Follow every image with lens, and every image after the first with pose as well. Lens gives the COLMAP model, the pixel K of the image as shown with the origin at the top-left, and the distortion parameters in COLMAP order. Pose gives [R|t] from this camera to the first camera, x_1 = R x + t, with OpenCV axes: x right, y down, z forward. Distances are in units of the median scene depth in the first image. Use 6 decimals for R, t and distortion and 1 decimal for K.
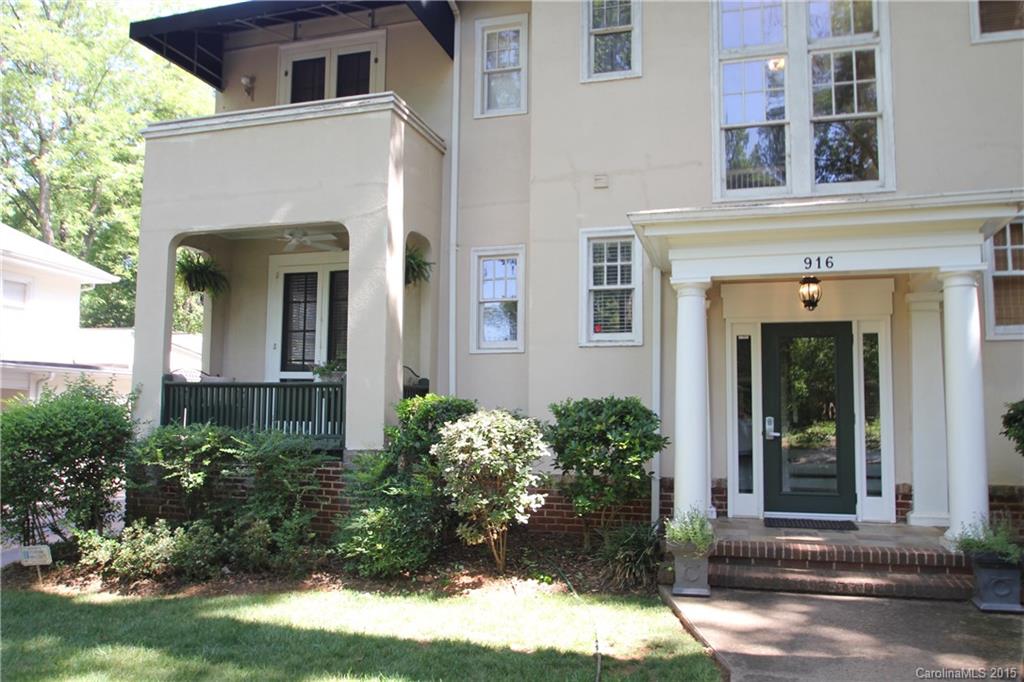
lens RADIAL K [[768.7, 0, 513.9], [0, 768.7, 342.0], [0, 0, 1]] dist [0.000123, 0.003076]
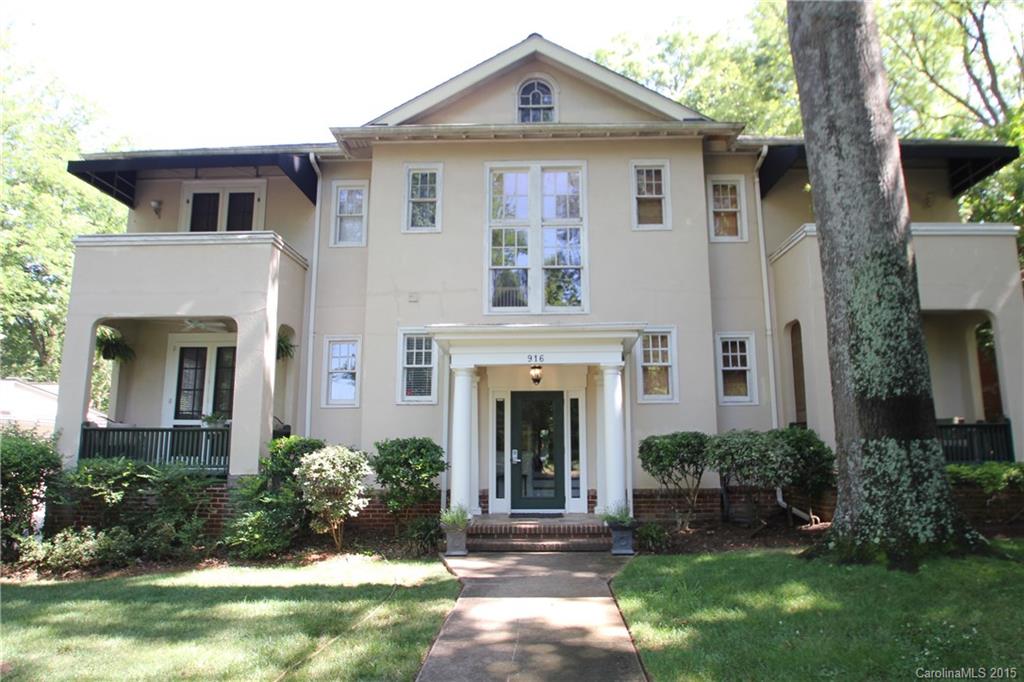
lens RADIAL K [[620.0, 0, 515.2], [0, 620.0, 357.9], [0, 0, 1]] dist [-0.009182, -0.005051]
pose [[0.968502, 0.028067, 0.247418, 0.006888], [-0.013600, 0.998106, -0.059989, -0.016568], [-0.248633, 0.054735, 0.967050, -0.268350]]
